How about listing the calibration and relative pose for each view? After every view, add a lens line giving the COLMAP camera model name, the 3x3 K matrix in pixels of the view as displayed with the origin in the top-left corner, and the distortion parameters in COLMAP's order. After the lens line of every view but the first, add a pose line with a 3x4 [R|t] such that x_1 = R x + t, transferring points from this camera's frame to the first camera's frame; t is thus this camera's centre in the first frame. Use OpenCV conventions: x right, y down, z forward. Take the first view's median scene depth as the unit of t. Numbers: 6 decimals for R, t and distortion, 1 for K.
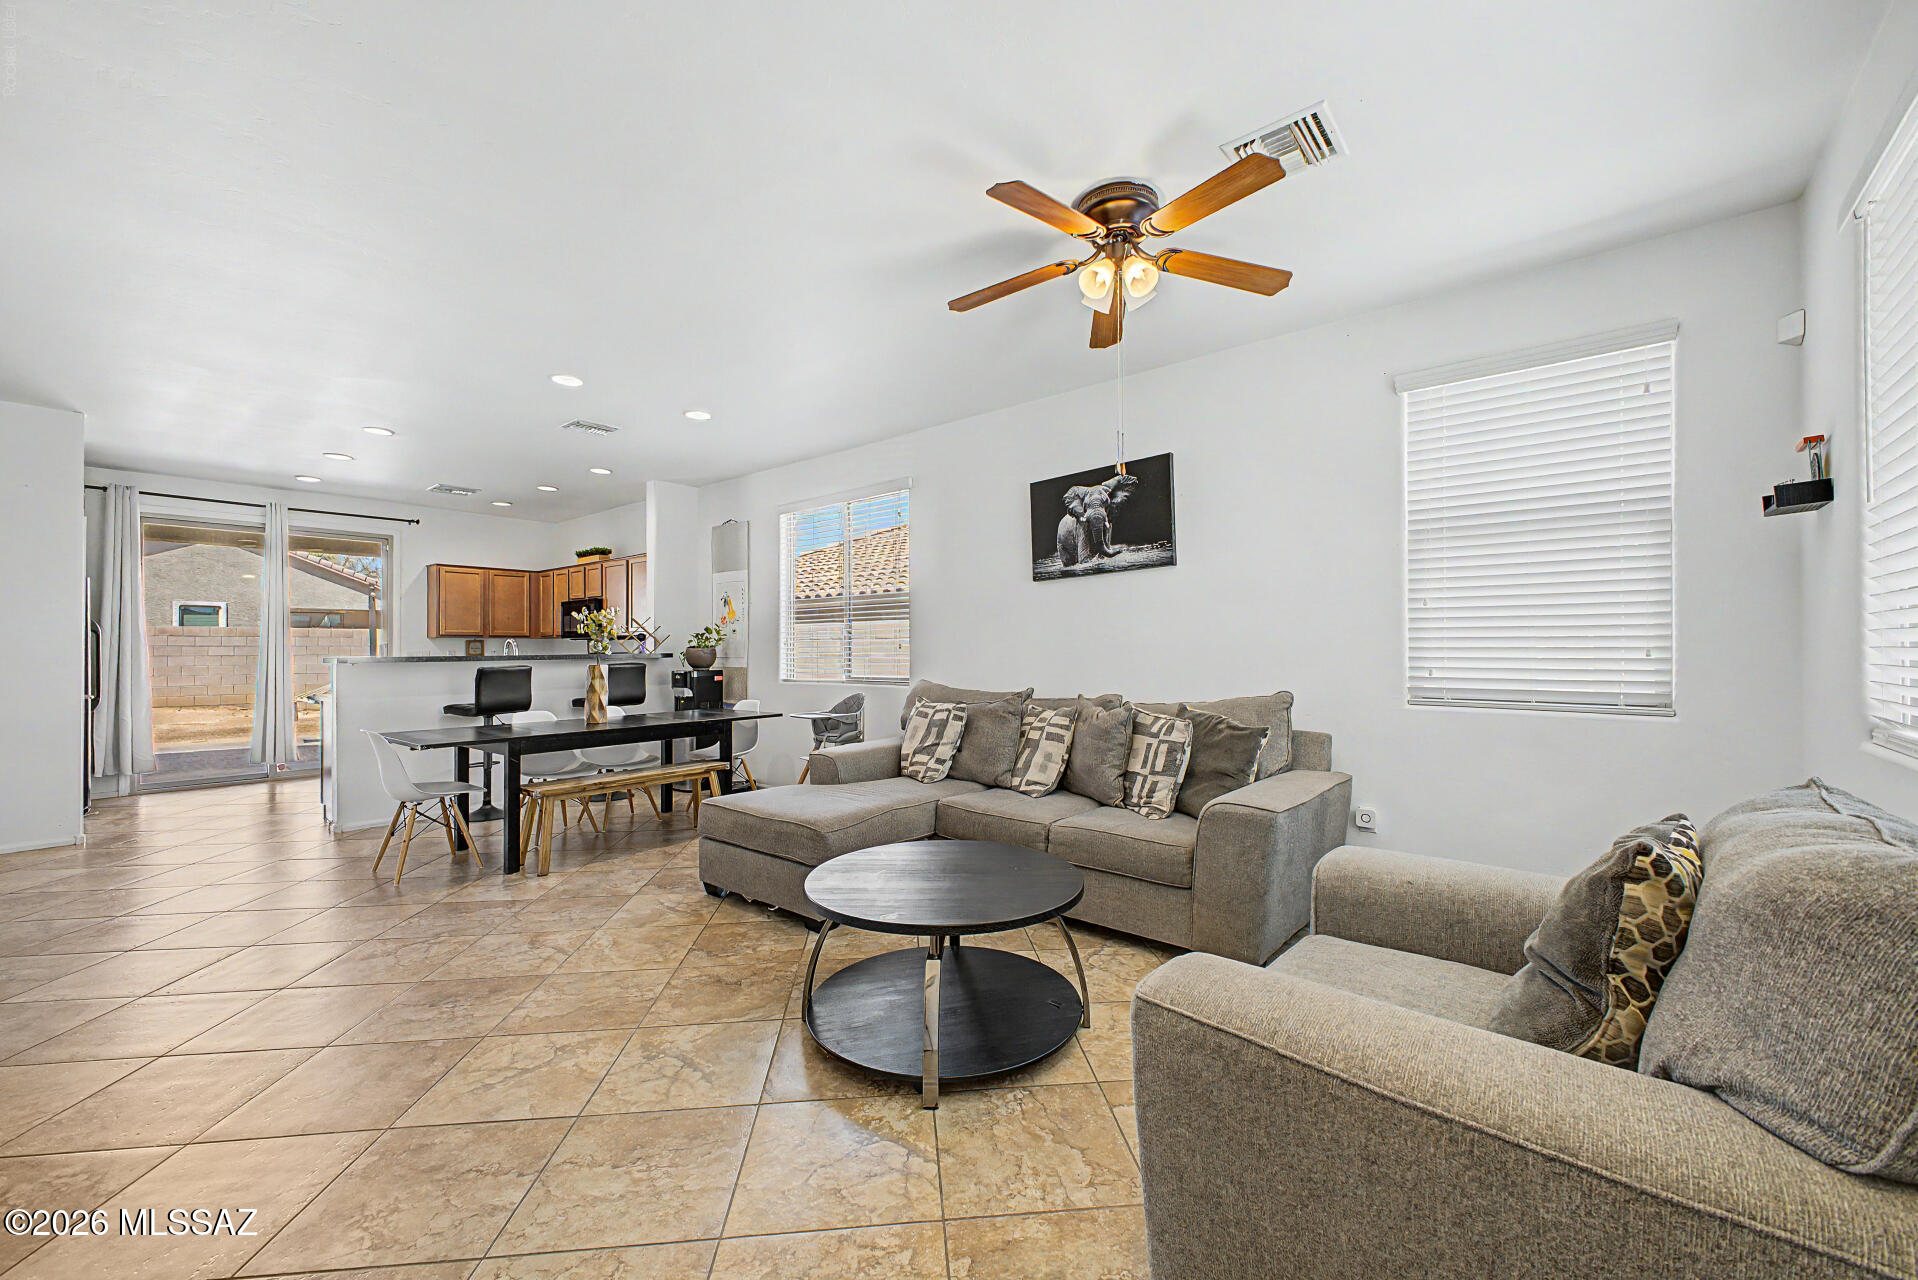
lens RADIAL K [[760.6, 0, 949.7], [0, 760.6, 644.5], [0, 0, 1]] dist [0.016086, -0.001609]
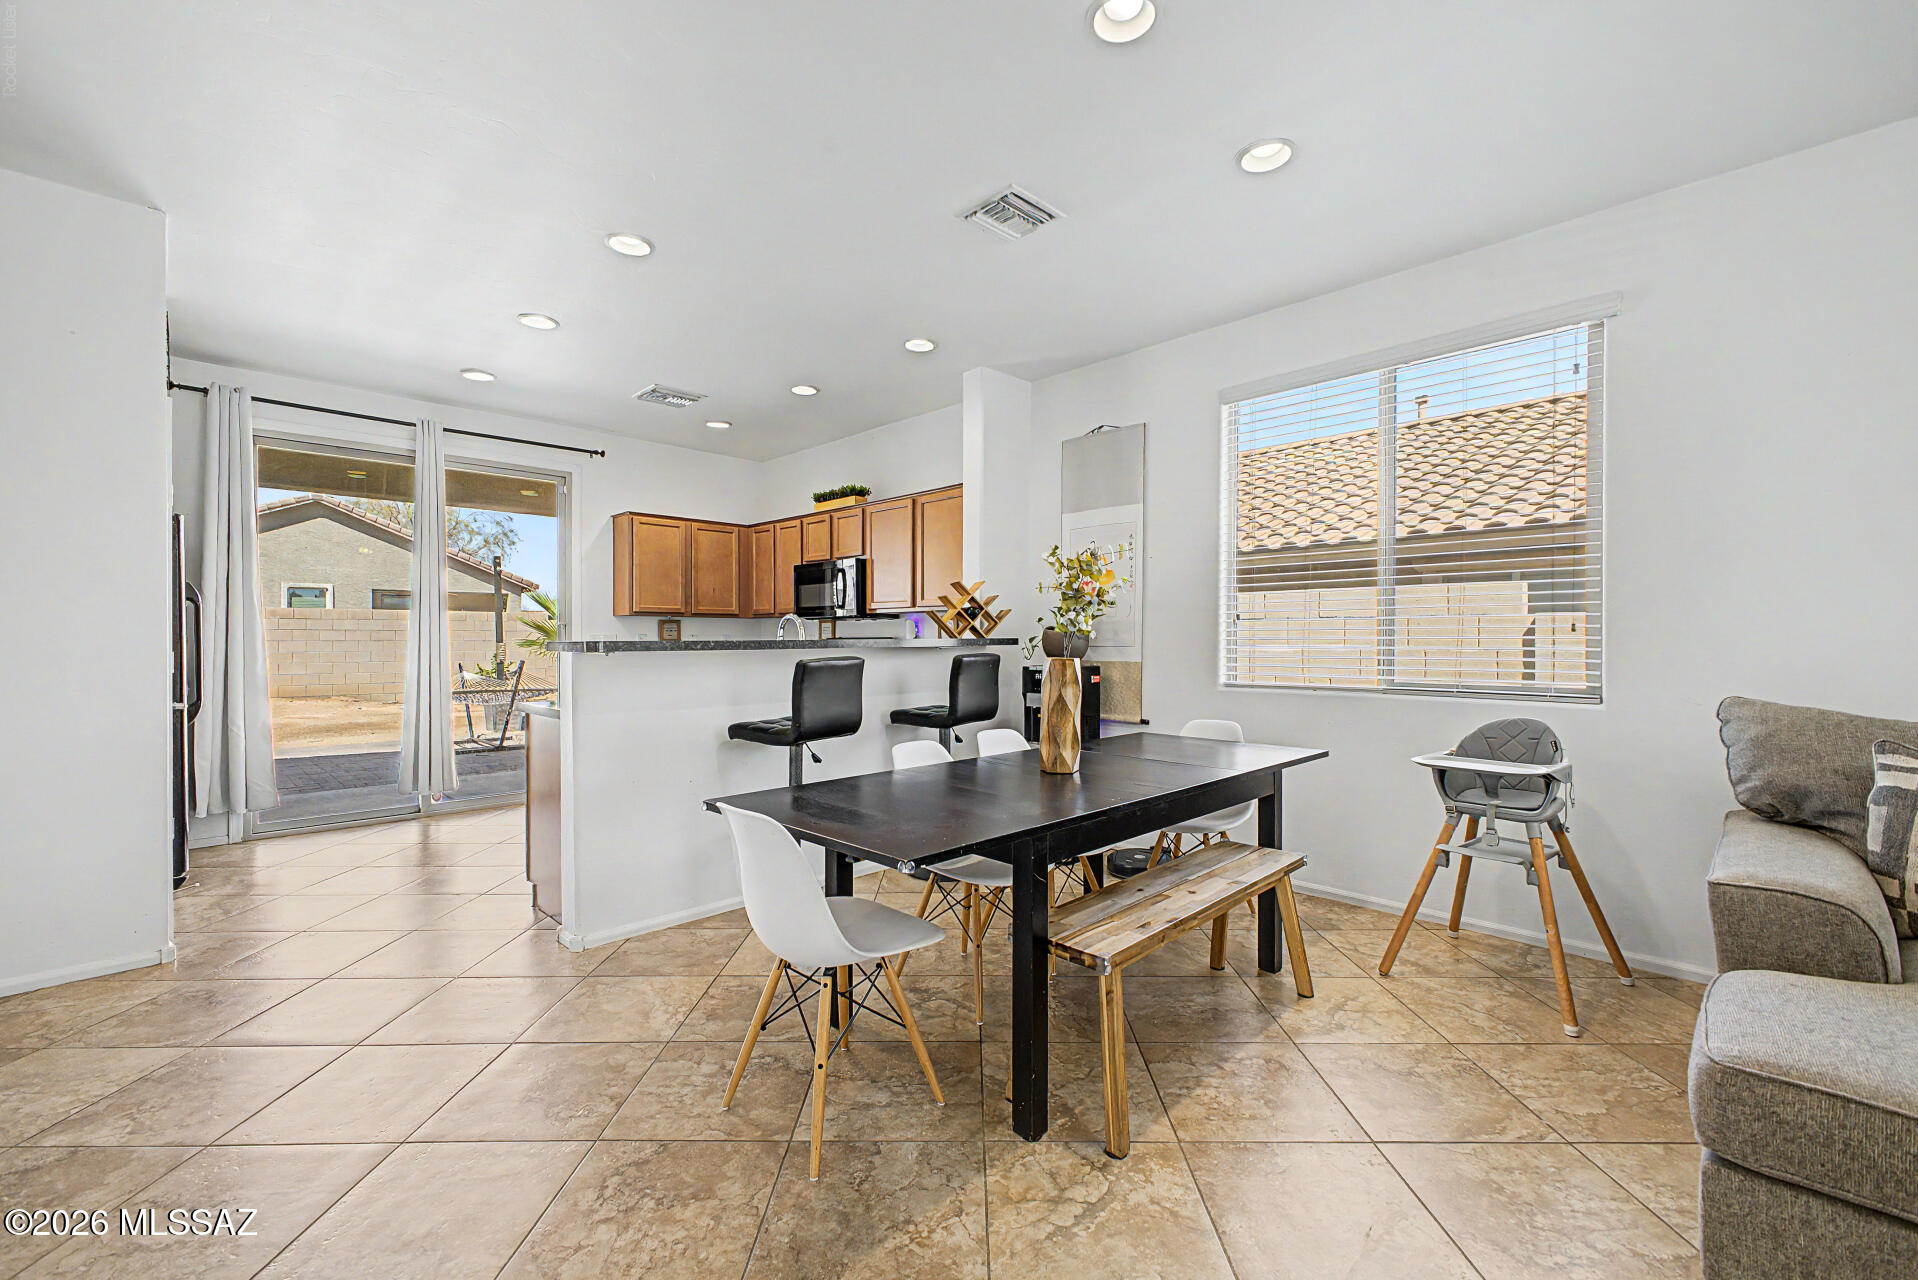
lens RADIAL K [[810.9, 0, 955.6], [0, 810.9, 647.8], [0, 0, 1]] dist [0.014265, -0.001158]
pose [[0.995292, 0.006992, -0.096667, -0.438573], [-0.005406, 0.999847, 0.016661, 0.010161], [0.096769, -0.016060, 0.995177, 0.411720]]
